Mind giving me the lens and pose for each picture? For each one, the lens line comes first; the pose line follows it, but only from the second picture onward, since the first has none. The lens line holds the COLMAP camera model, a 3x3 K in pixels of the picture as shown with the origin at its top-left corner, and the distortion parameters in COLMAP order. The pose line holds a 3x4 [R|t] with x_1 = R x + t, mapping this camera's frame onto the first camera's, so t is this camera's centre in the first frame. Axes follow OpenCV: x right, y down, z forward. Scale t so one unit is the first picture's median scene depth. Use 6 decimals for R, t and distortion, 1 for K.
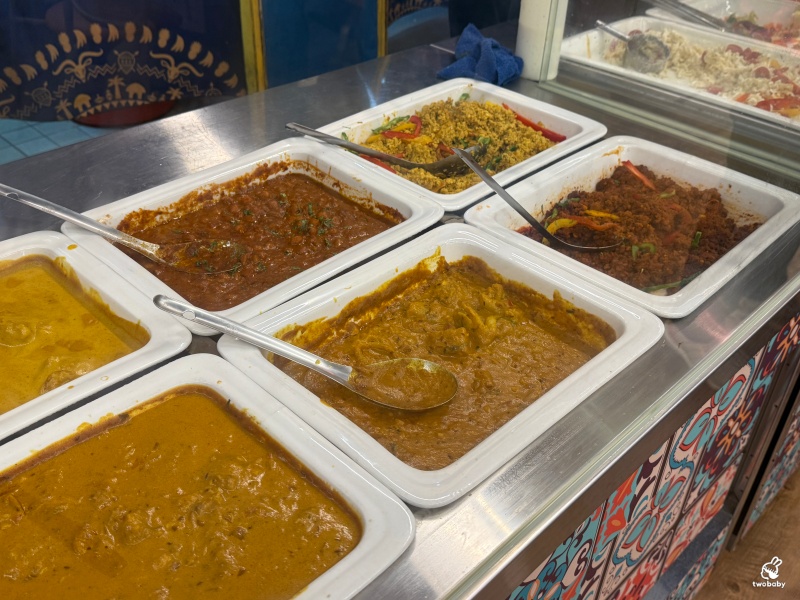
lens RADIAL K [[804.3, 0, 400.0], [0, 804.3, 300.0], [0, 0, 1]] dist [0.079402, -0.010859]
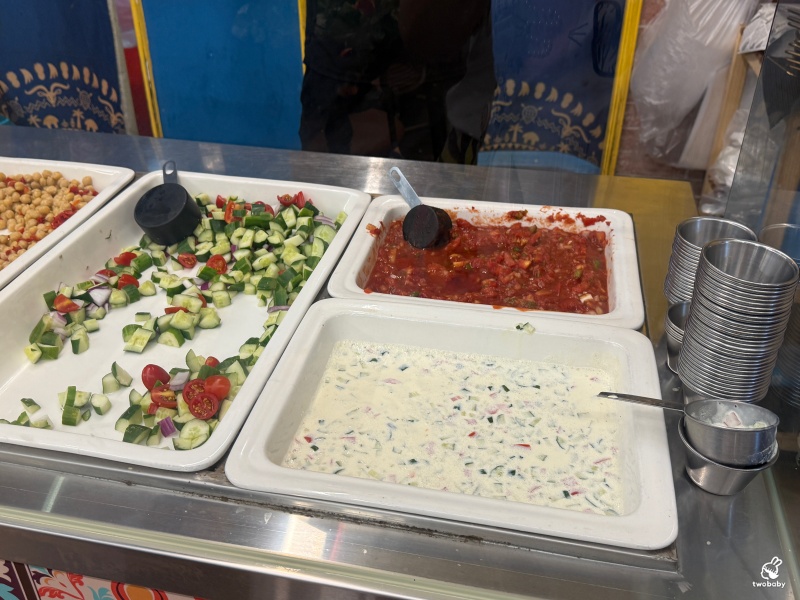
lens RADIAL K [[800.4, 0, 400.0], [0, 800.4, 300.0], [0, 0, 1]] dist [-0.006567, -0.007027]
pose [[0.555680, 0.428717, -0.712336, 1.324116], [-0.463453, 0.871055, 0.162710, -0.709825], [0.690240, 0.239719, 0.682717, 1.010793]]
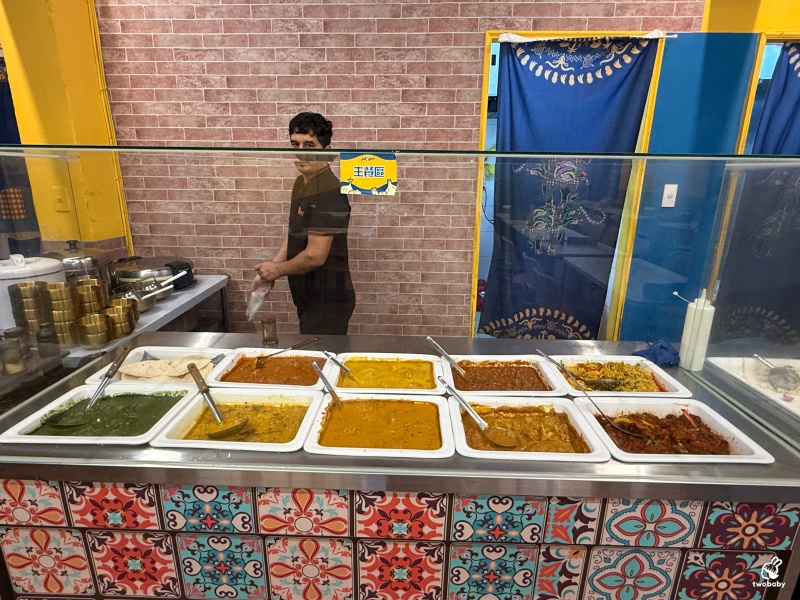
lens RADIAL K [[437.6, 0, 400.0], [0, 437.6, 300.0], [0, 0, 1]] dist [-0.004493, -0.000752]
pose [[0.692120, 0.175444, -0.700135, 0.352461], [-0.402889, 0.898737, -0.173066, 0.040488], [0.598874, 0.401860, 0.692718, -0.205748]]
